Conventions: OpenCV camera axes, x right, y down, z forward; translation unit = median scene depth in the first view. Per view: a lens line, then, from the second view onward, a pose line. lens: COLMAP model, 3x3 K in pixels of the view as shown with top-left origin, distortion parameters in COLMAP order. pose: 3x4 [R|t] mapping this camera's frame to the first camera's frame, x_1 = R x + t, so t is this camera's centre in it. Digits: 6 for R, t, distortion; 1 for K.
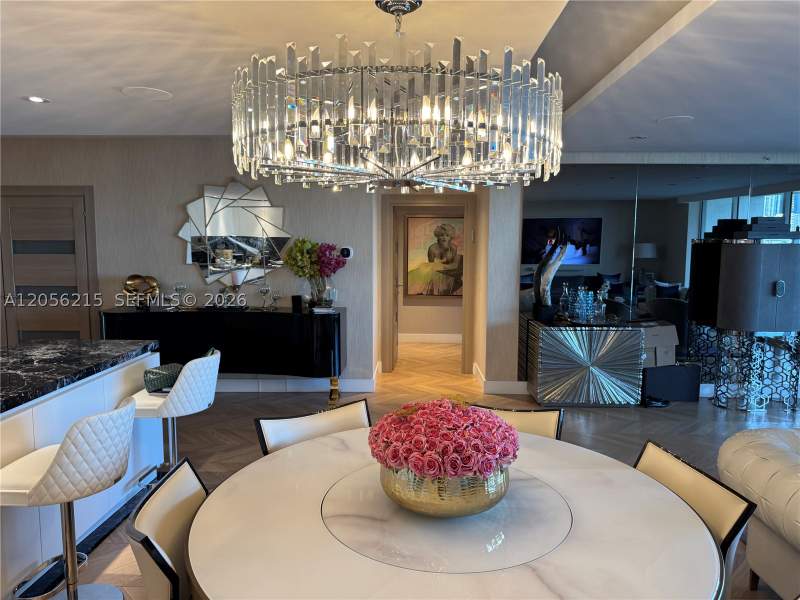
lens RADIAL K [[575.2, 0, 402.1], [0, 575.2, 298.2], [0, 0, 1]] dist [0.016402, -0.023161]
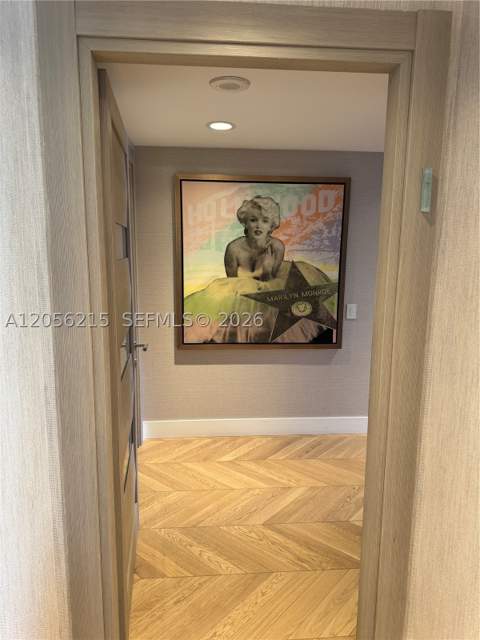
lens RADIAL K [[460.1, 0, 237.1], [0, 460.1, 319.2], [0, 0, 1]] dist [0.016402, -0.023161]
pose [[0.994627, -0.013640, 0.102624, 0.015238], [0.007136, 0.997957, 0.063485, -0.051868], [-0.103281, -0.062412, 0.992692, 0.617052]]
